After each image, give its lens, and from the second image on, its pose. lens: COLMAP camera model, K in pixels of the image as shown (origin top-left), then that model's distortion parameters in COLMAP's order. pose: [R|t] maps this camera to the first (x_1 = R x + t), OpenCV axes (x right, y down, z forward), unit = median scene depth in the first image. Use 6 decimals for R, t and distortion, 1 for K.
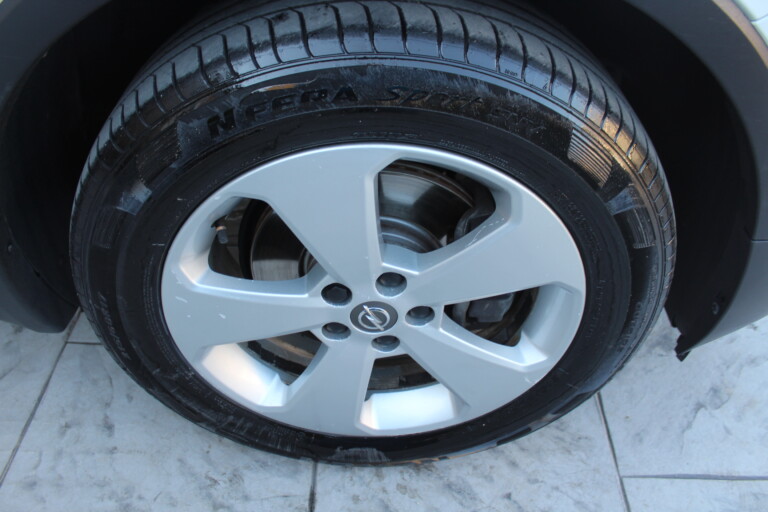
lens RADIAL K [[645.6, 0, 377.1], [0, 645.6, 255.7], [0, 0, 1]] dist [-0.167989, 0.156238]
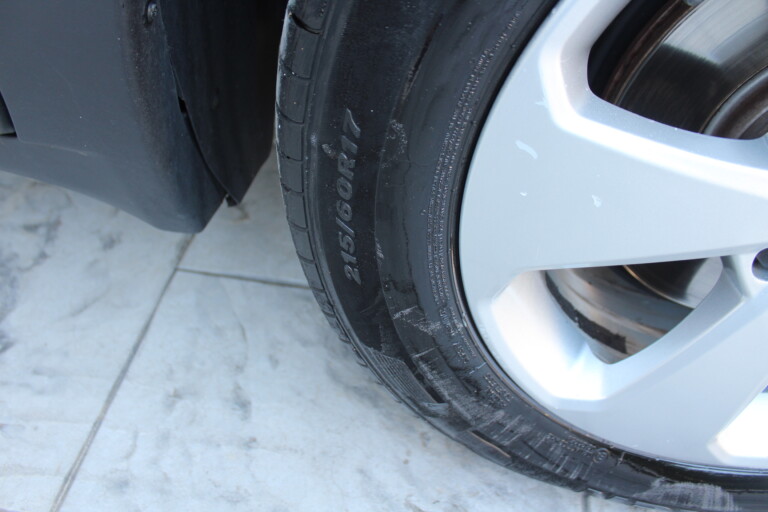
lens RADIAL K [[645.6, 0, 377.1], [0, 645.6, 255.7], [0, 0, 1]] dist [-0.167989, 0.156238]
pose [[0.992040, 0.093091, -0.084803, -0.263778], [-0.091239, 0.995503, 0.025466, 0.101290], [0.086792, -0.017526, 0.996072, 0.392748]]
